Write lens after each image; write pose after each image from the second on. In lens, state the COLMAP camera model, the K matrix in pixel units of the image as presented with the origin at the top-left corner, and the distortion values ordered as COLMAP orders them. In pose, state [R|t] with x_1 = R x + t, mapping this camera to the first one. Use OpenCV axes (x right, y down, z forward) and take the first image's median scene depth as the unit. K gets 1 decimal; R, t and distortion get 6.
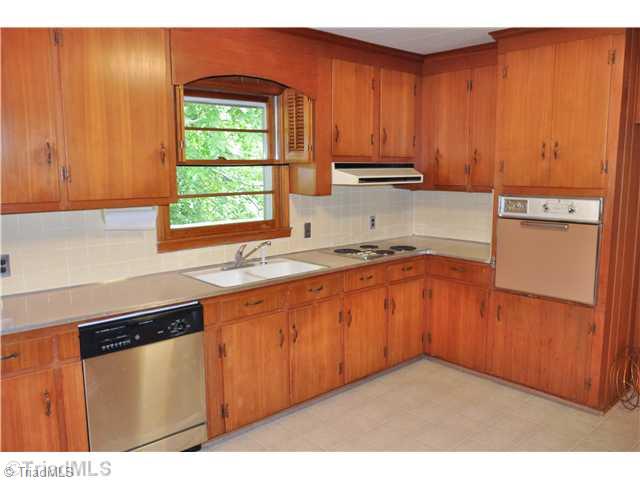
lens RADIAL K [[509.5, 0, 321.0], [0, 509.5, 241.0], [0, 0, 1]] dist [0.026908, -0.001543]
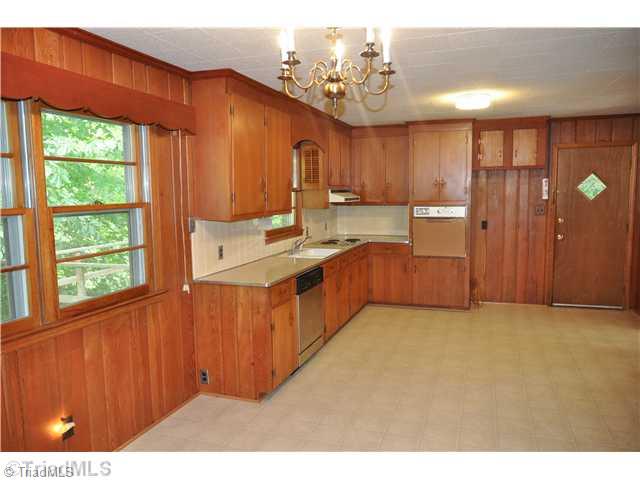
lens RADIAL K [[485.7, 0, 317.6], [0, 485.7, 241.7], [0, 0, 1]] dist [0.005558, 0.004316]
pose [[0.877745, -0.056512, 0.475784, -0.800921], [0.078047, 0.996621, -0.025609, 0.058118], [-0.472729, 0.059611, 0.879189, -0.393912]]
